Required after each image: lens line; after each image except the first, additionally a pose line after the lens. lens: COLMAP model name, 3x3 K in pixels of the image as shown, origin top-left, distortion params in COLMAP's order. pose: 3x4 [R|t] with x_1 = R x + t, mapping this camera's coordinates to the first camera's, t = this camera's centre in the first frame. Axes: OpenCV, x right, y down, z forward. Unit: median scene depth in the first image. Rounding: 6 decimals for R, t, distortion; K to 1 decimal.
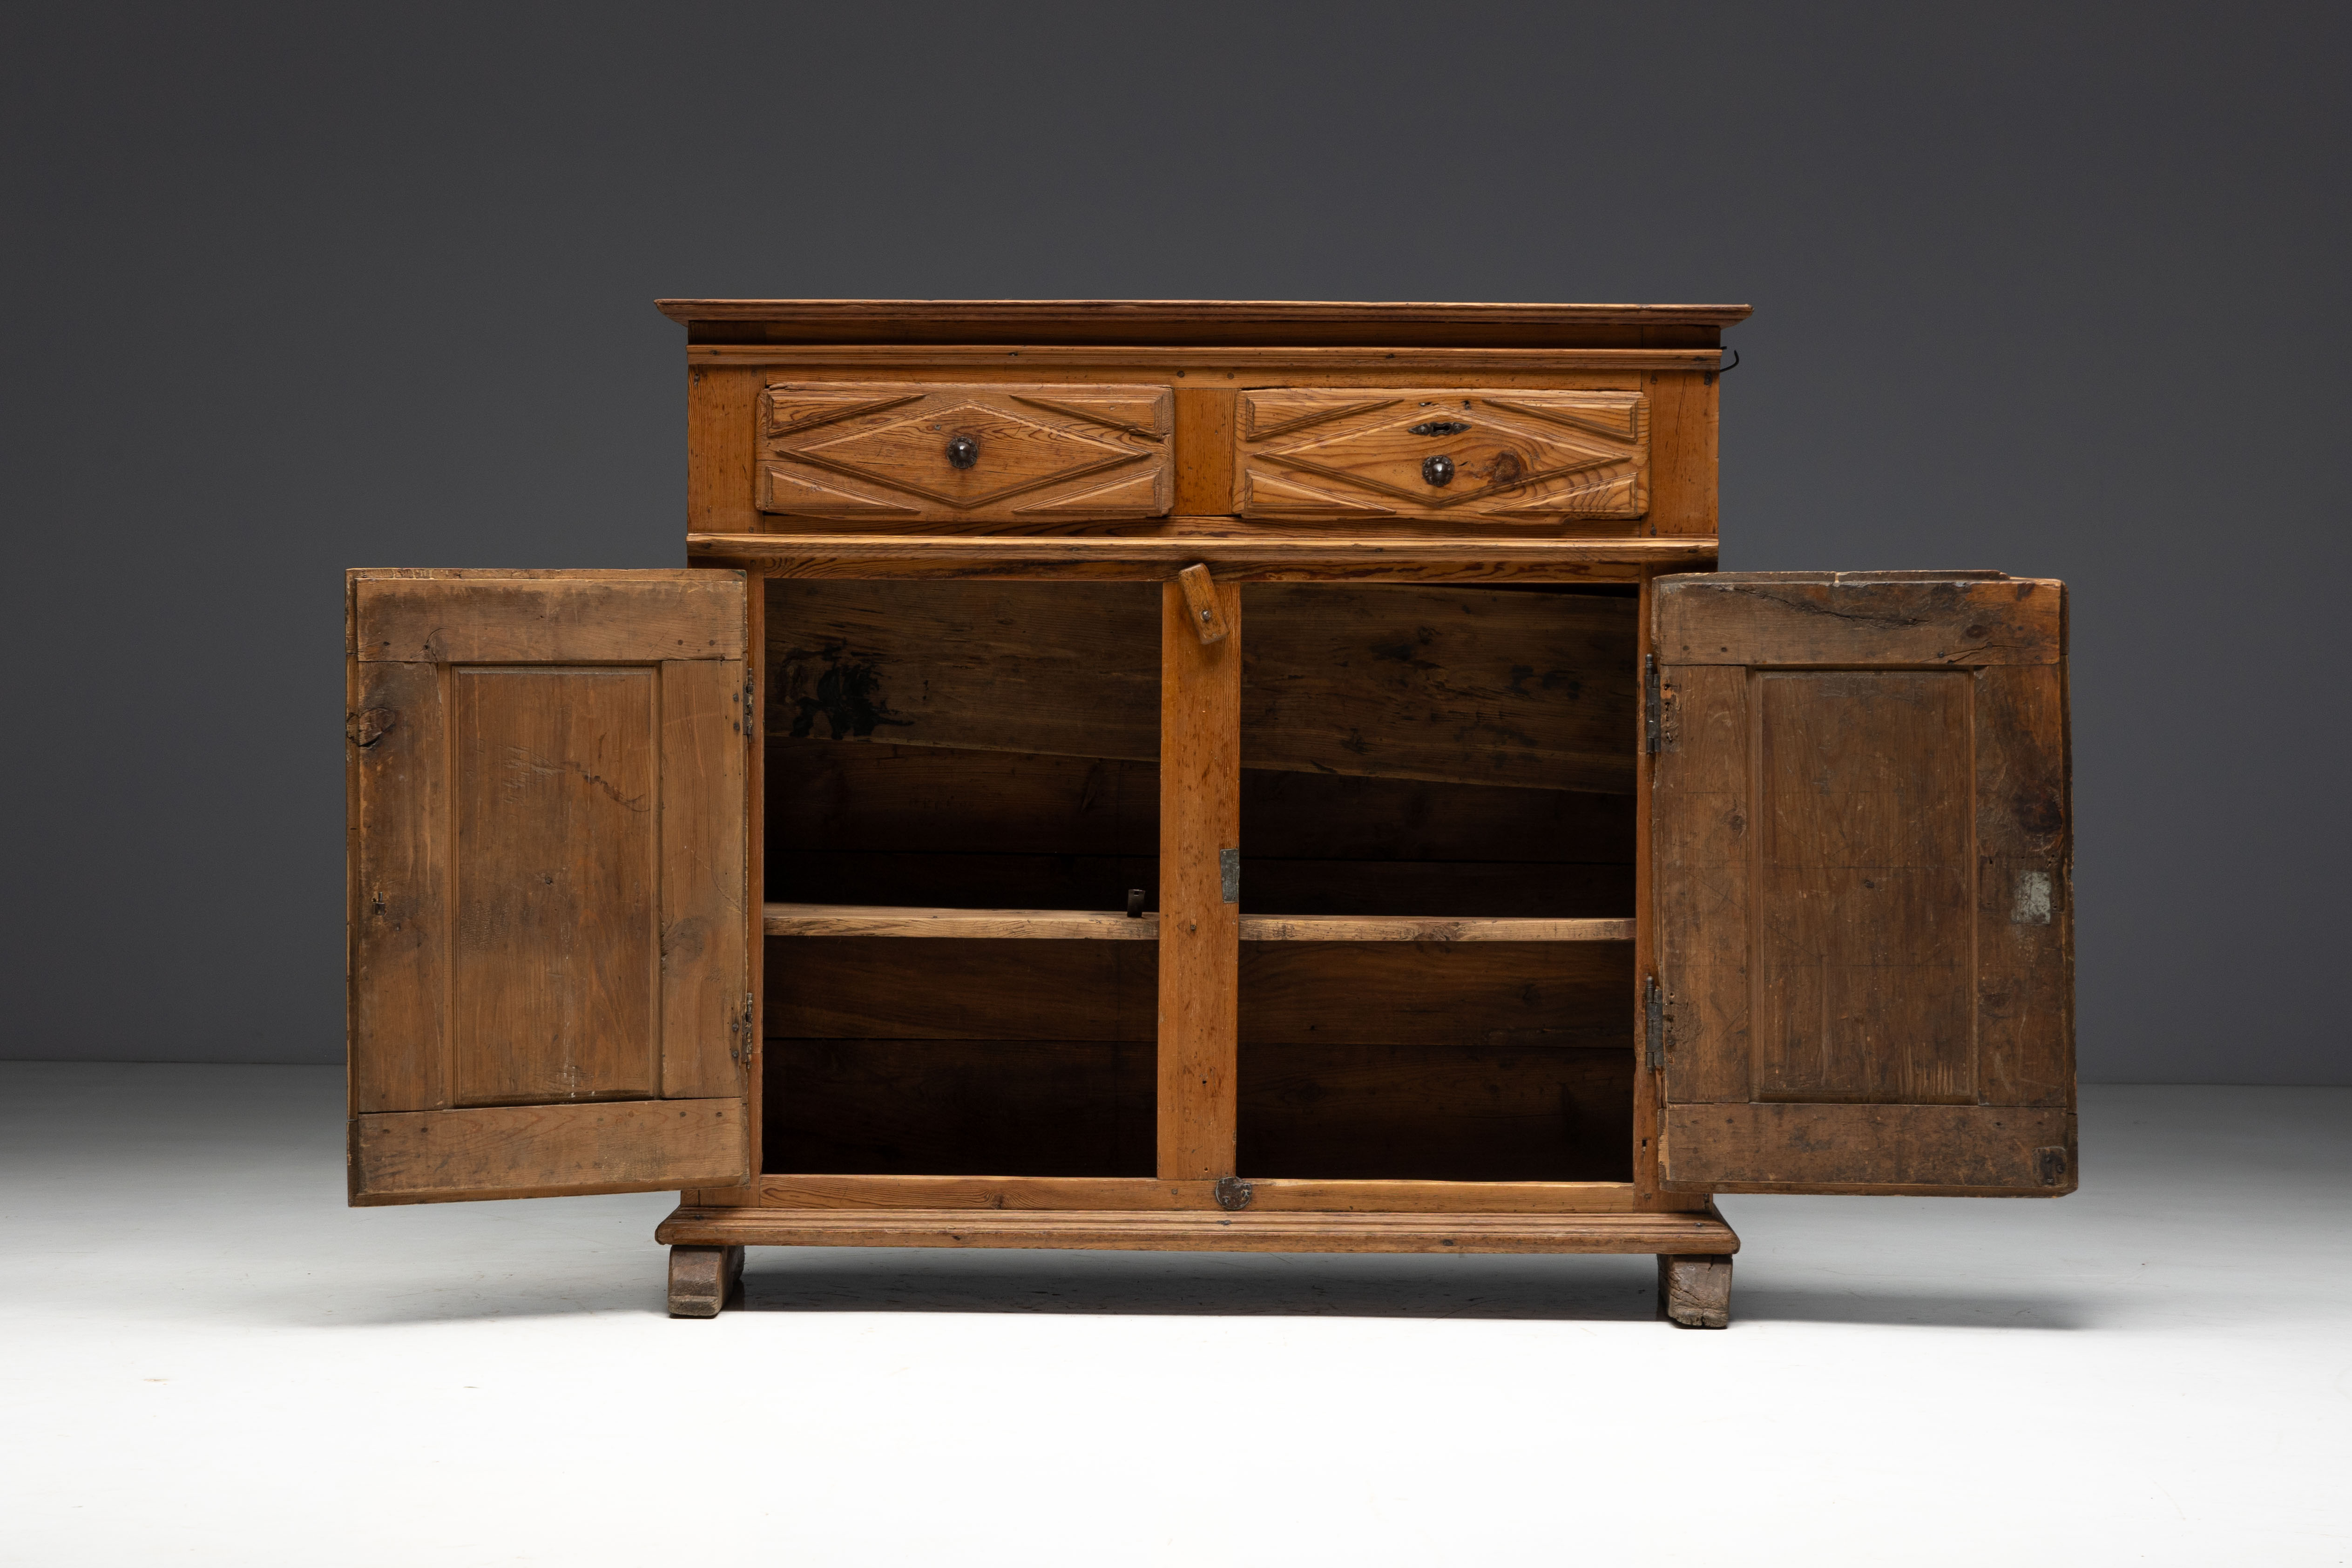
lens RADIAL K [[5210.8, 0, 1179.7], [0, 5210.8, 758.2], [0, 0, 1]] dist [0.026098, 0.041146]
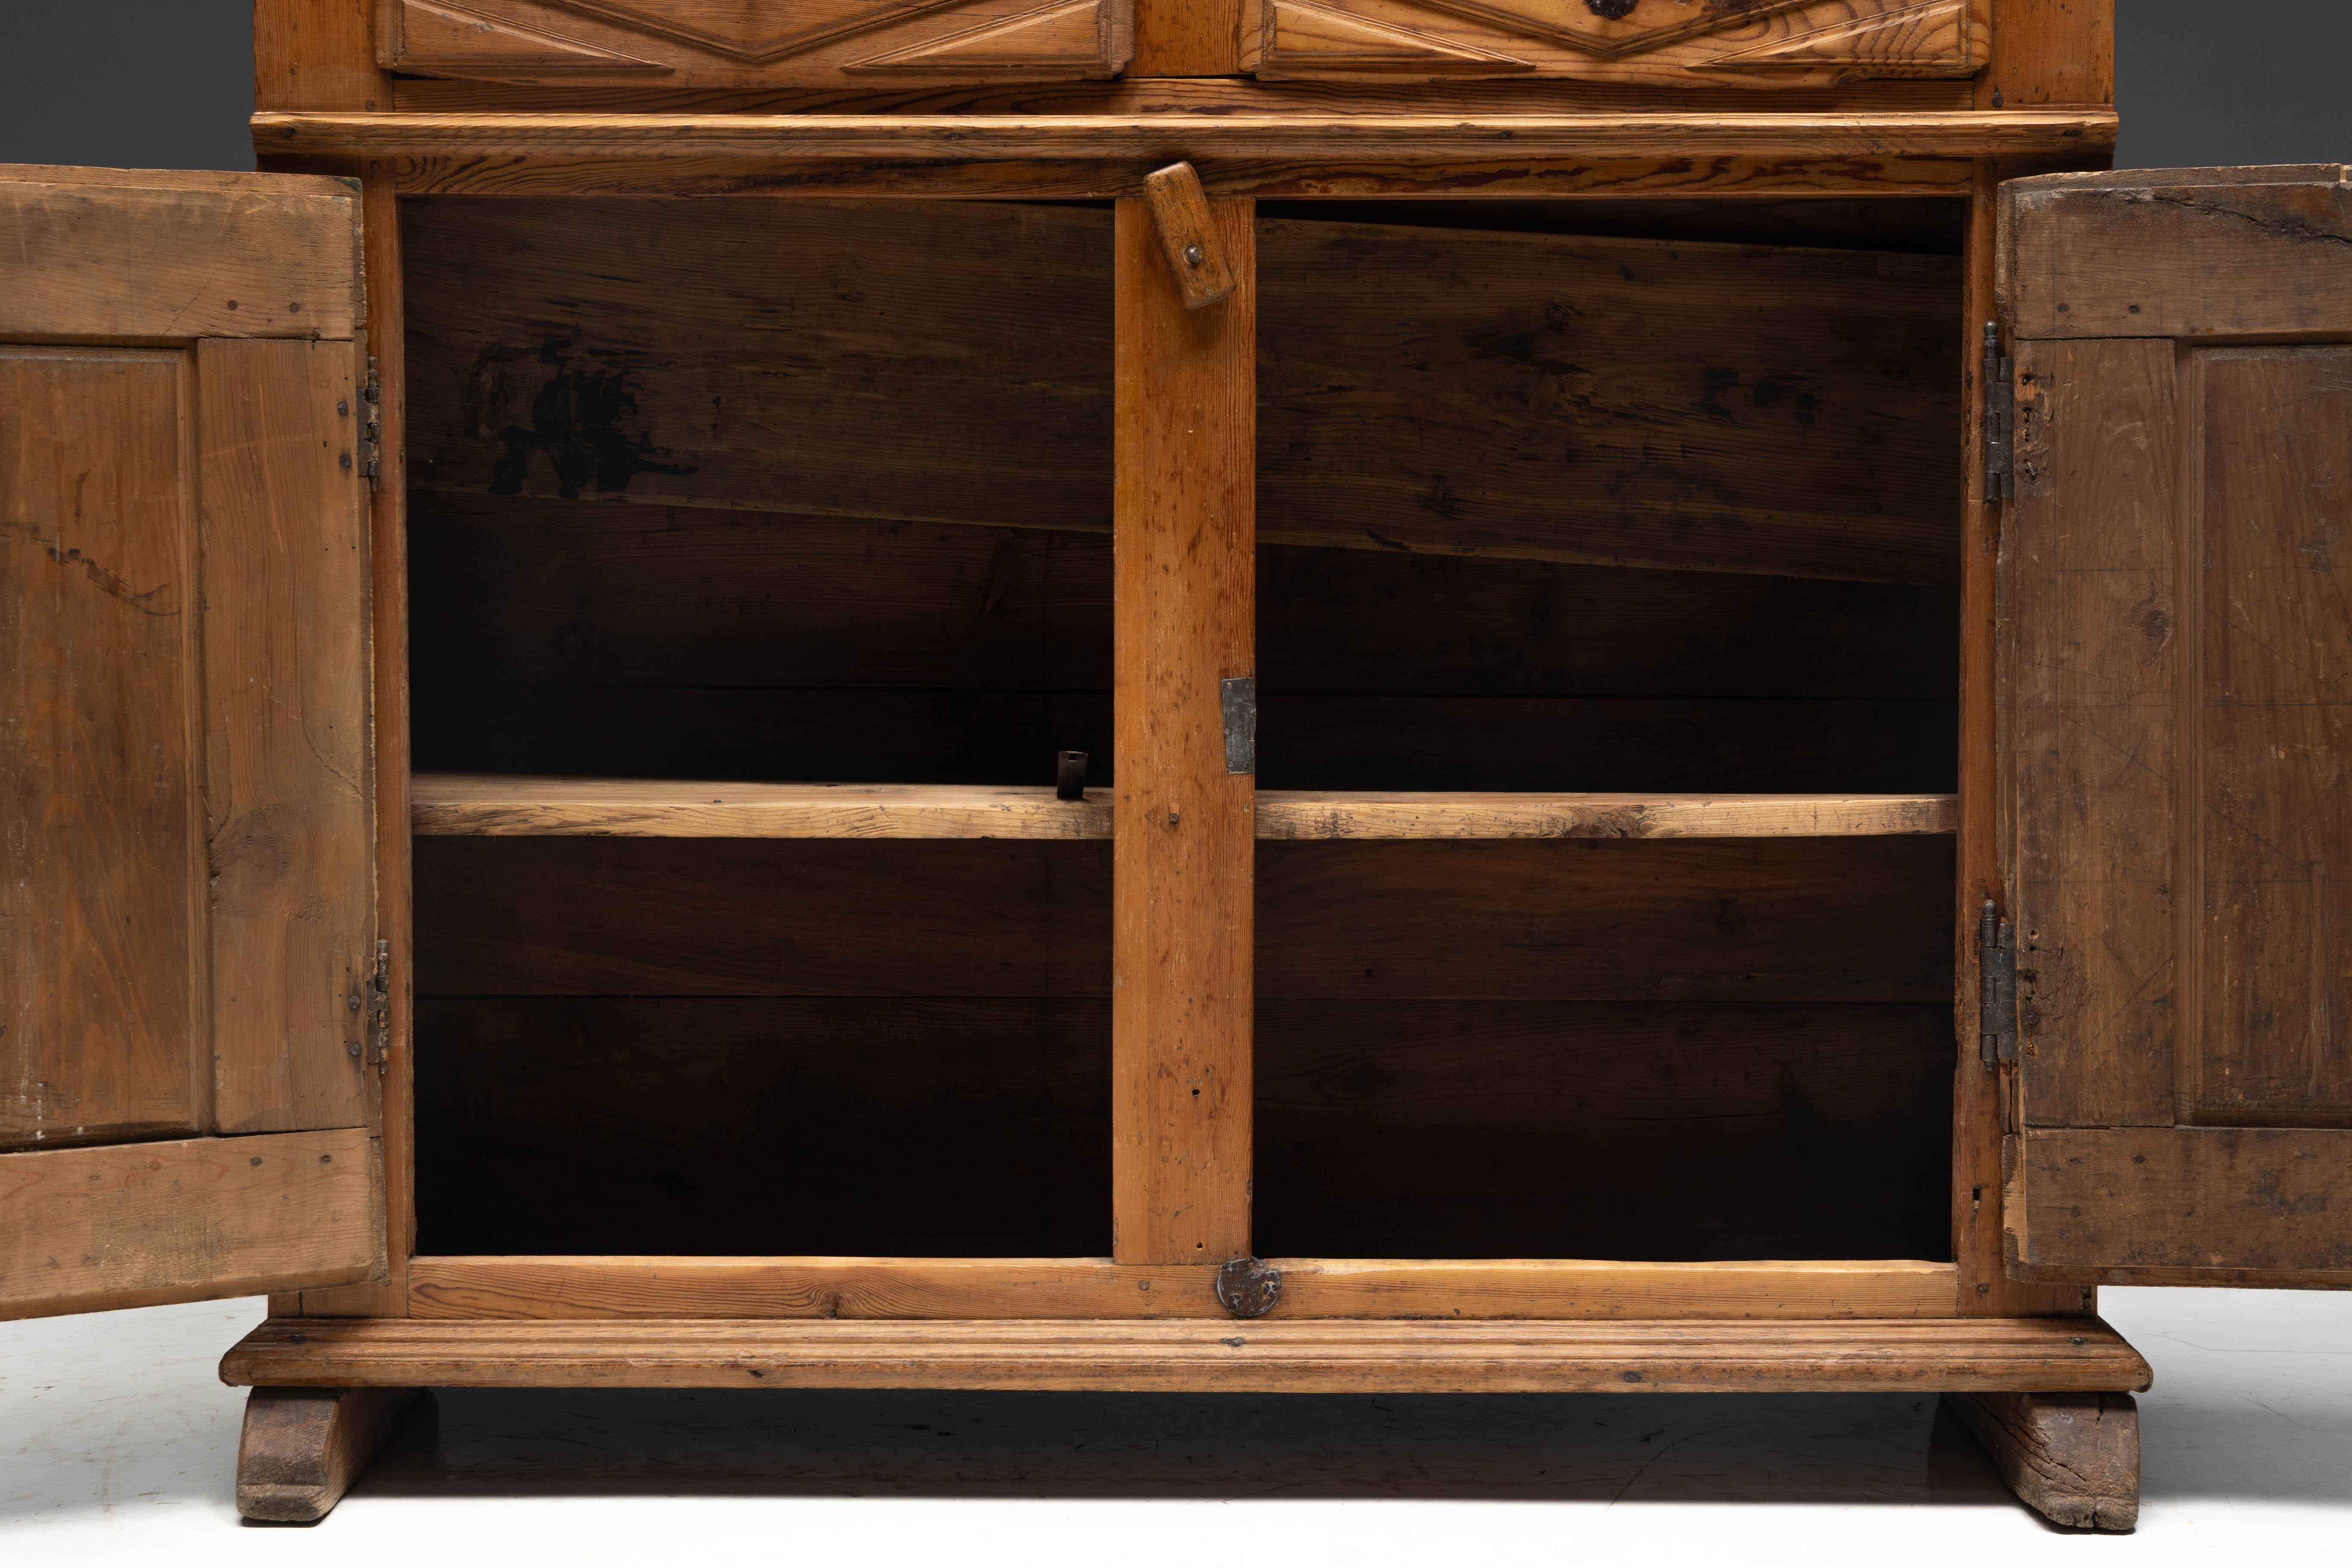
lens RADIAL K [[3639.5, 0, 1209.8], [0, 3639.5, 784.2], [0, 0, 1]] dist [0.015067, 0.006058]
pose [[0.999818, -0.006825, 0.017794, -0.000485], [0.006066, 0.999086, 0.042323, 0.012372], [-0.018066, -0.042207, 0.998946, 0.611173]]
